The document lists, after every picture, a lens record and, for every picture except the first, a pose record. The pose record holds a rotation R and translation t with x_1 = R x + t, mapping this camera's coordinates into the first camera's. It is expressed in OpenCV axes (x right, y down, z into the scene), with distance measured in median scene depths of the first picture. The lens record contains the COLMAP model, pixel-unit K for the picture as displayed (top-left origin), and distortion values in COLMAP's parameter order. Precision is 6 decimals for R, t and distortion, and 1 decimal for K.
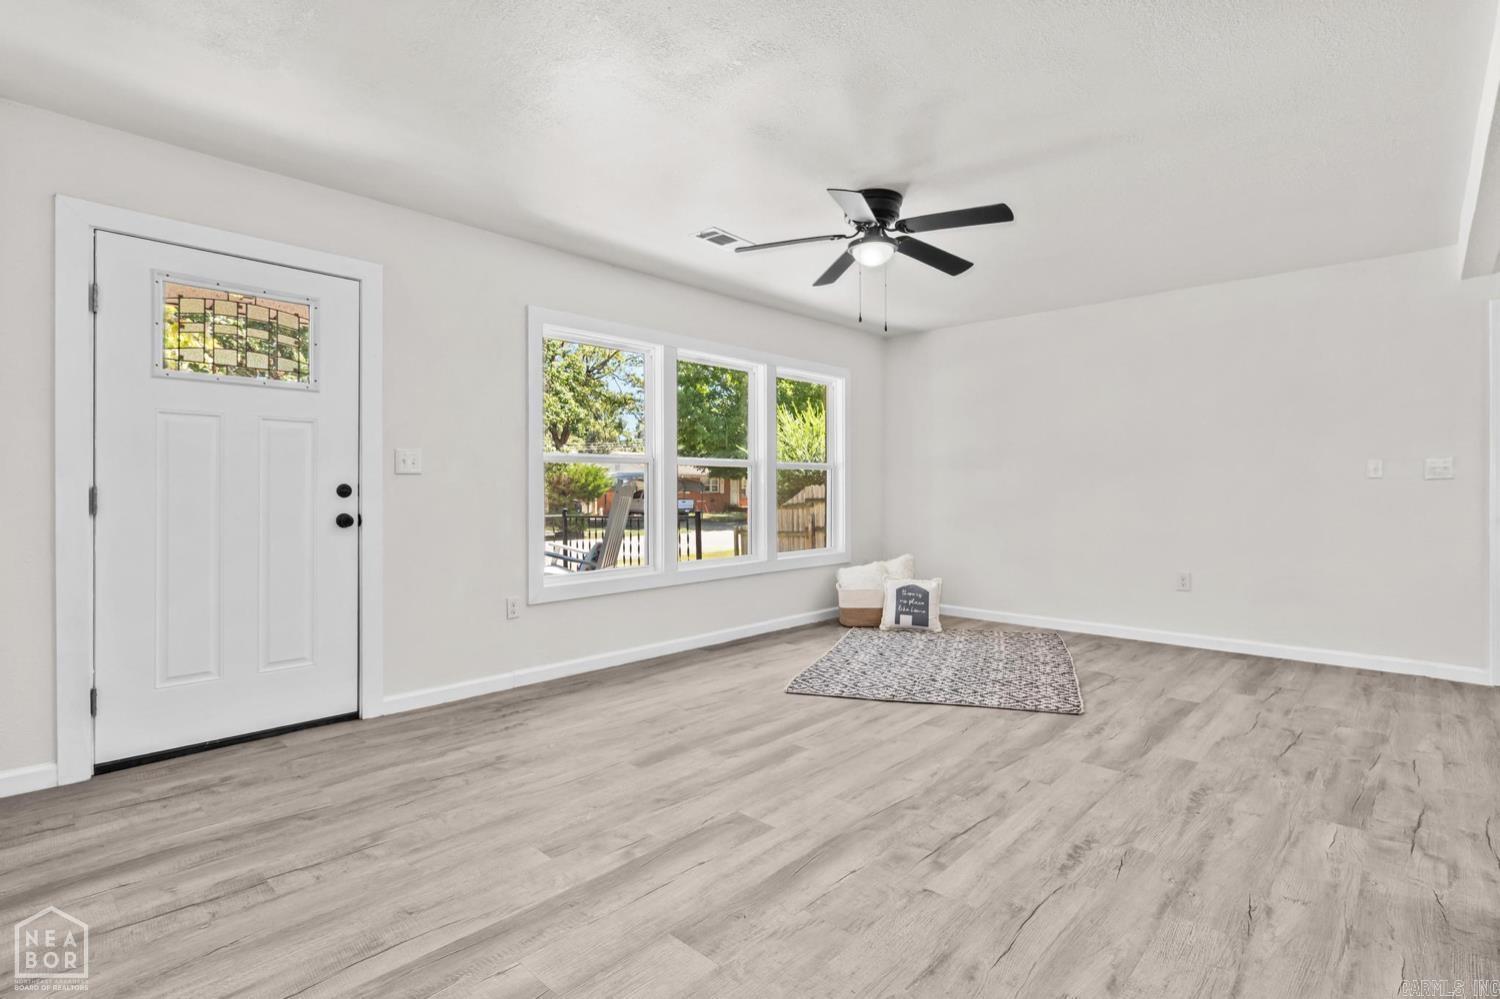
lens RADIAL K [[733.6, 0, 762.0], [0, 733.6, 491.6], [0, 0, 1]] dist [0.000764, 0.000426]
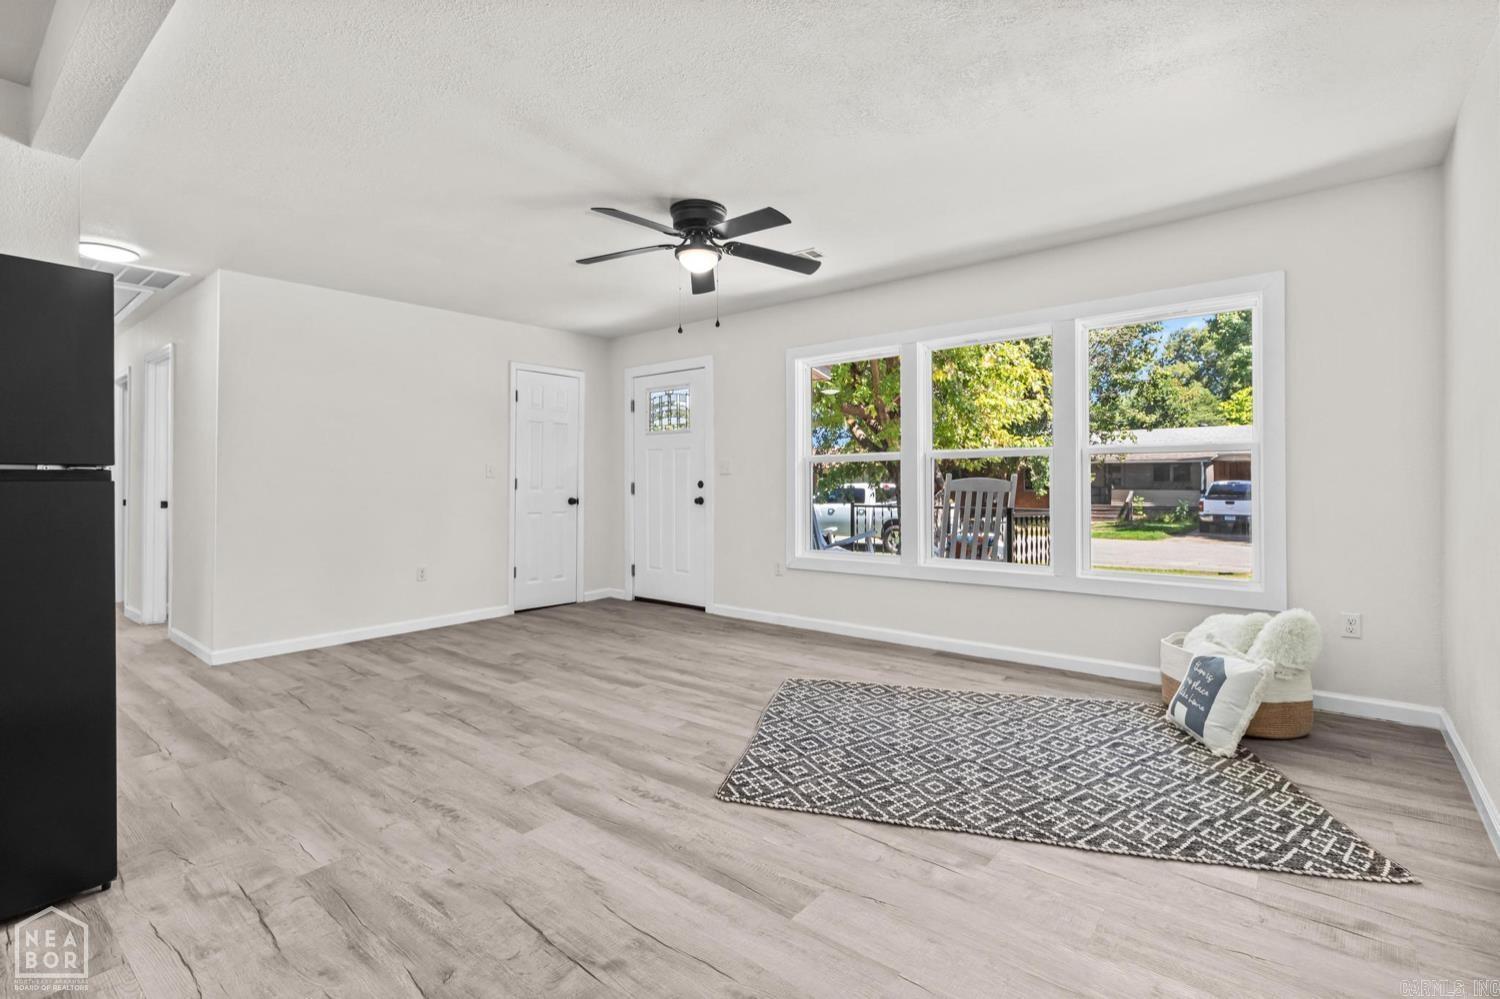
lens RADIAL K [[691.2, 0, 757.0], [0, 691.2, 487.7], [0, 0, 1]] dist [-0.001089, -0.001808]
pose [[0.061471, 0.008324, -0.998074, 1.464704], [-0.003042, 0.999962, 0.008153, -0.009919], [0.998104, 0.002535, 0.061494, 1.310463]]
